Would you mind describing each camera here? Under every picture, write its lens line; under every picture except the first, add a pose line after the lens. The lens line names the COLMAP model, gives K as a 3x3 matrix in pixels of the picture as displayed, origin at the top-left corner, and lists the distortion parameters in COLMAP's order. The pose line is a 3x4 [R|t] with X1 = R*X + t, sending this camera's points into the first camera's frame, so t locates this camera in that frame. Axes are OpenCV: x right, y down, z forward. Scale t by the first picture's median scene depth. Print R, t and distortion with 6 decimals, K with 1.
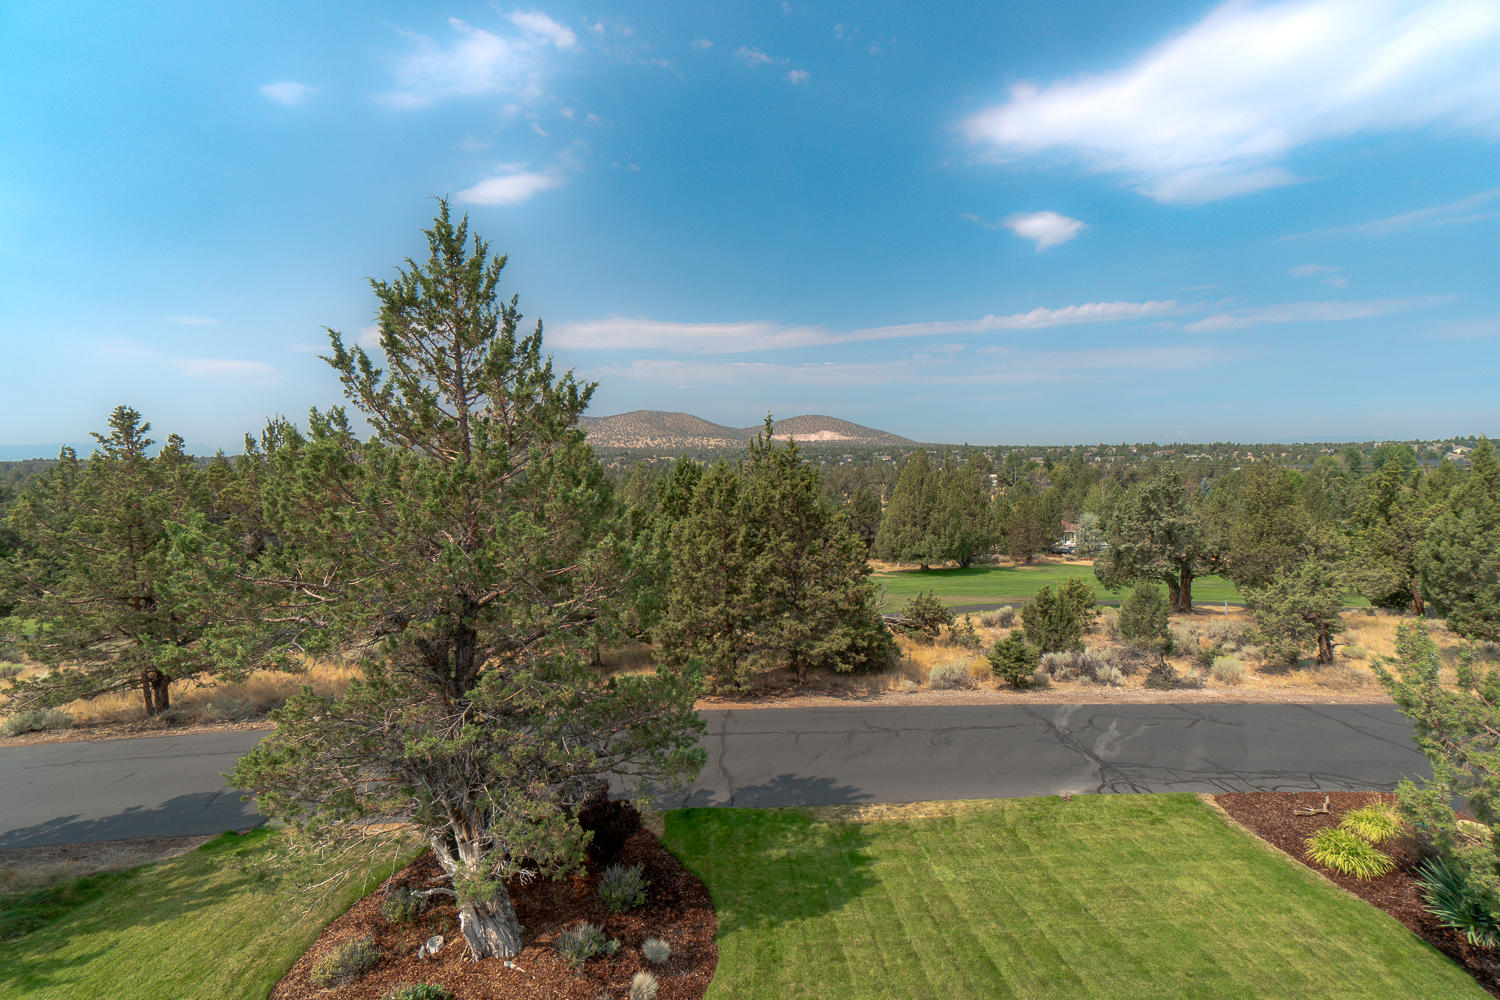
lens RADIAL K [[661.9, 0, 746.0], [0, 661.9, 496.4], [0, 0, 1]] dist [-0.000122, 0.001652]
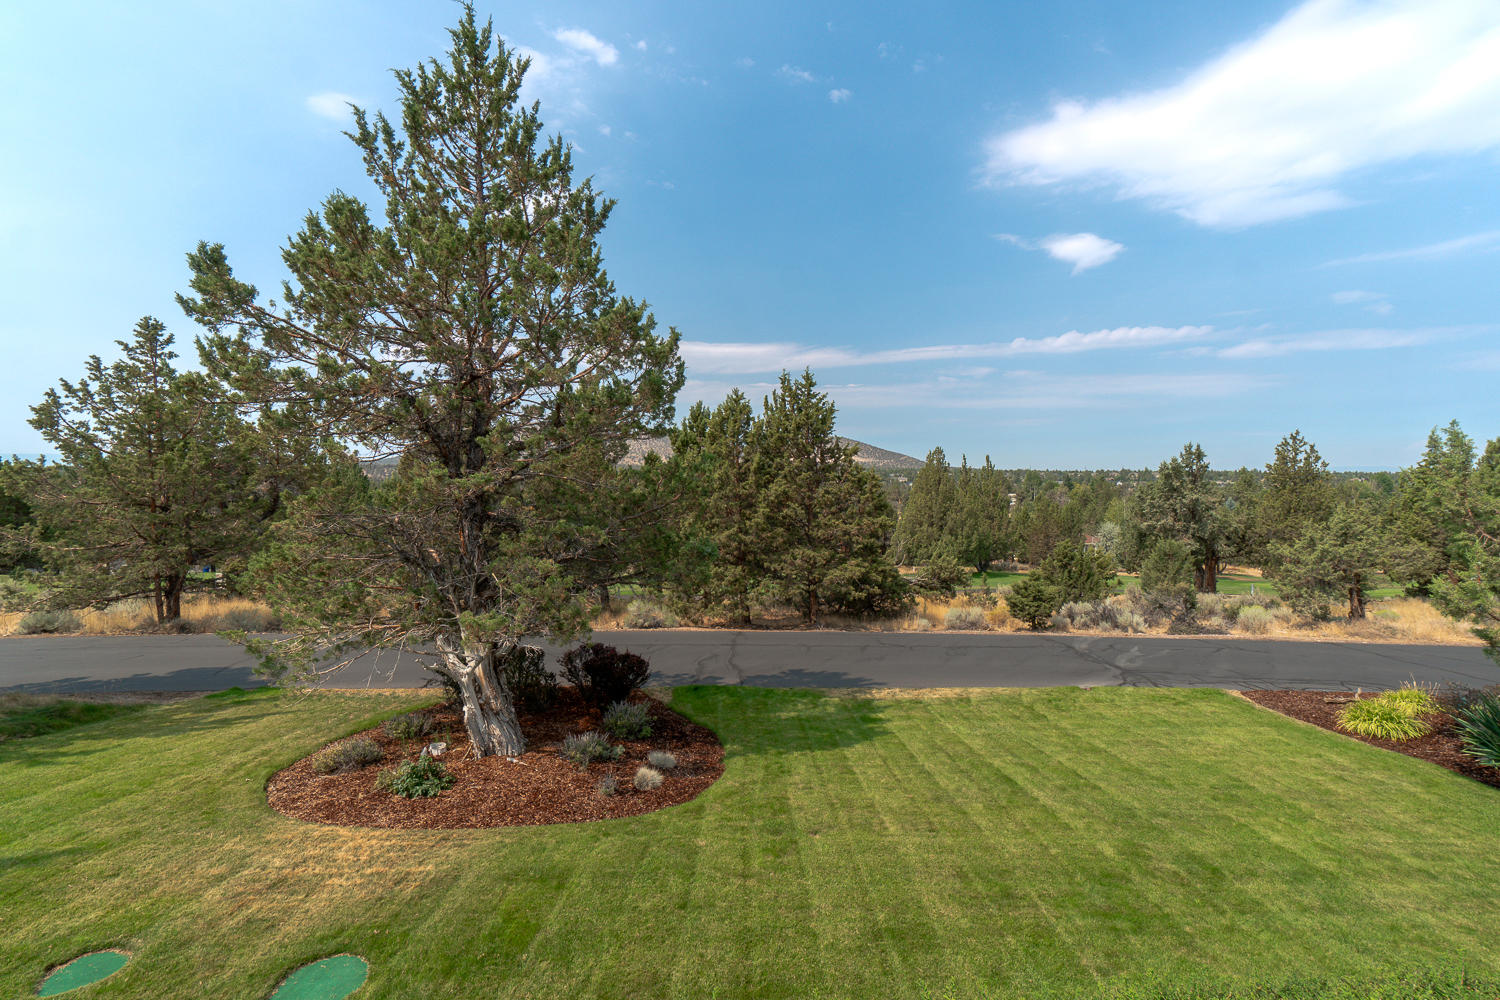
lens RADIAL K [[668.8, 0, 747.5], [0, 668.8, 494.7], [0, 0, 1]] dist [-0.000373, 0.001728]
pose [[0.999691, 0.015703, -0.019292, 0.002771], [-0.016355, 0.999284, -0.034118, 0.224436], [0.018743, 0.034423, 0.999232, 0.001987]]
